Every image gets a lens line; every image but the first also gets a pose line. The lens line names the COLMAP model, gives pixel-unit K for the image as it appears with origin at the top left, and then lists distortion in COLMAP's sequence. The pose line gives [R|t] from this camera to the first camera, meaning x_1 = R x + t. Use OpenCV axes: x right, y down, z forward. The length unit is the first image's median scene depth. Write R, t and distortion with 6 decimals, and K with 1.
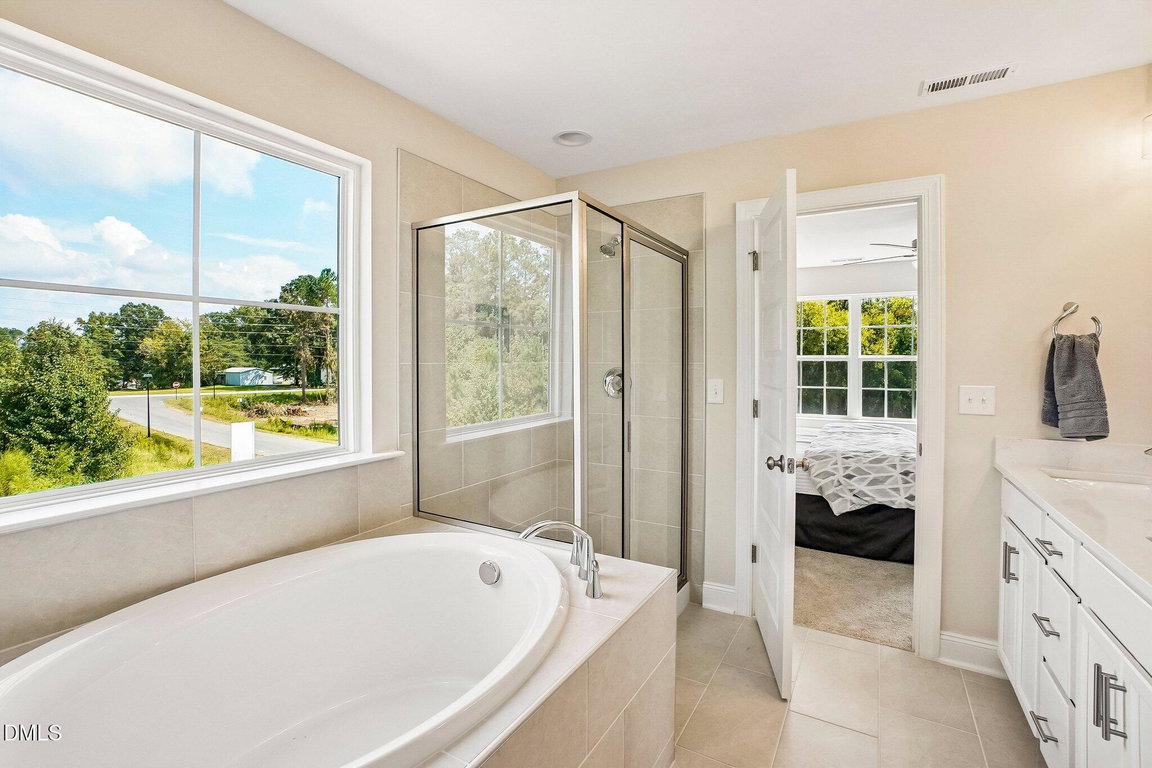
lens RADIAL K [[552.8, 0, 574.5], [0, 552.8, 366.0], [0, 0, 1]] dist [-0.064896, 0.025040]
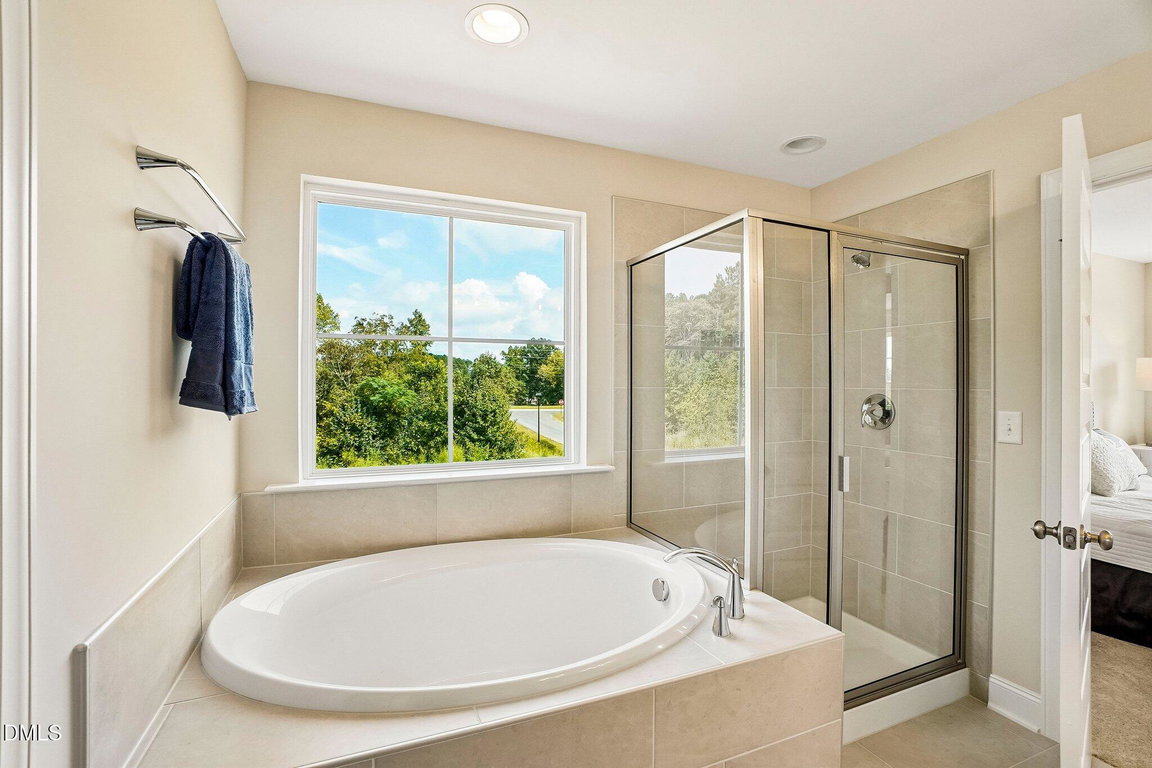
lens RADIAL K [[541.7, 0, 576.0], [0, 541.7, 384.0], [0, 0, 1]] dist [-0.056041, 0.023590]
pose [[0.800377, 0.005174, -0.599475, 0.210338], [-0.010246, 0.999935, -0.005050, -0.004364], [0.599410, 0.010185, 0.800378, 0.053165]]
